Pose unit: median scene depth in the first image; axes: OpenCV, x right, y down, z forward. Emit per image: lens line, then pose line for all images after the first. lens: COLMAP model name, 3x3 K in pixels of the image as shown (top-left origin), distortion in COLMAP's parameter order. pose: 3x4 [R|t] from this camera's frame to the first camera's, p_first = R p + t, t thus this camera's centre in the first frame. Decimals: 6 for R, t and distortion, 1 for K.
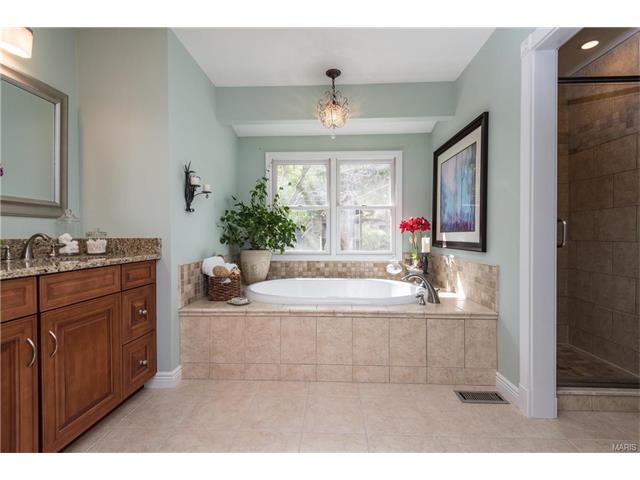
lens RADIAL K [[290.7, 0, 320.0], [0, 290.7, 240.0], [0, 0, 1]] dist [0.000588, -0.000127]
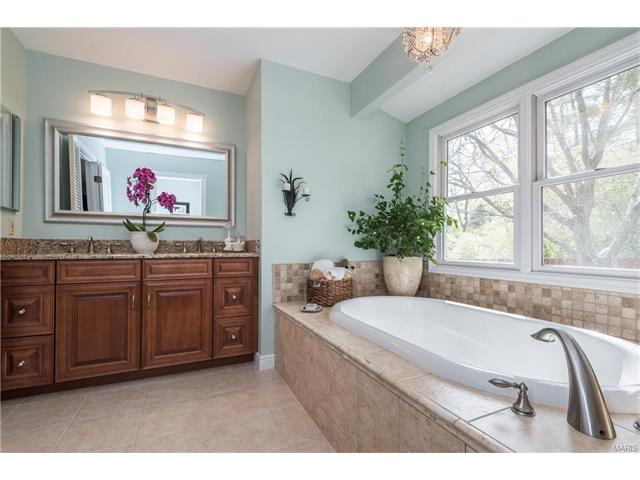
lens RADIAL K [[295.4, 0, 320.0], [0, 295.4, 240.0], [0, 0, 1]] dist [0.019689, -0.000351]
pose [[0.446376, -0.018746, -0.894649, 0.400711], [-0.017141, 0.999418, -0.029494, 0.016149], [0.894681, 0.028501, 0.445795, 0.420580]]
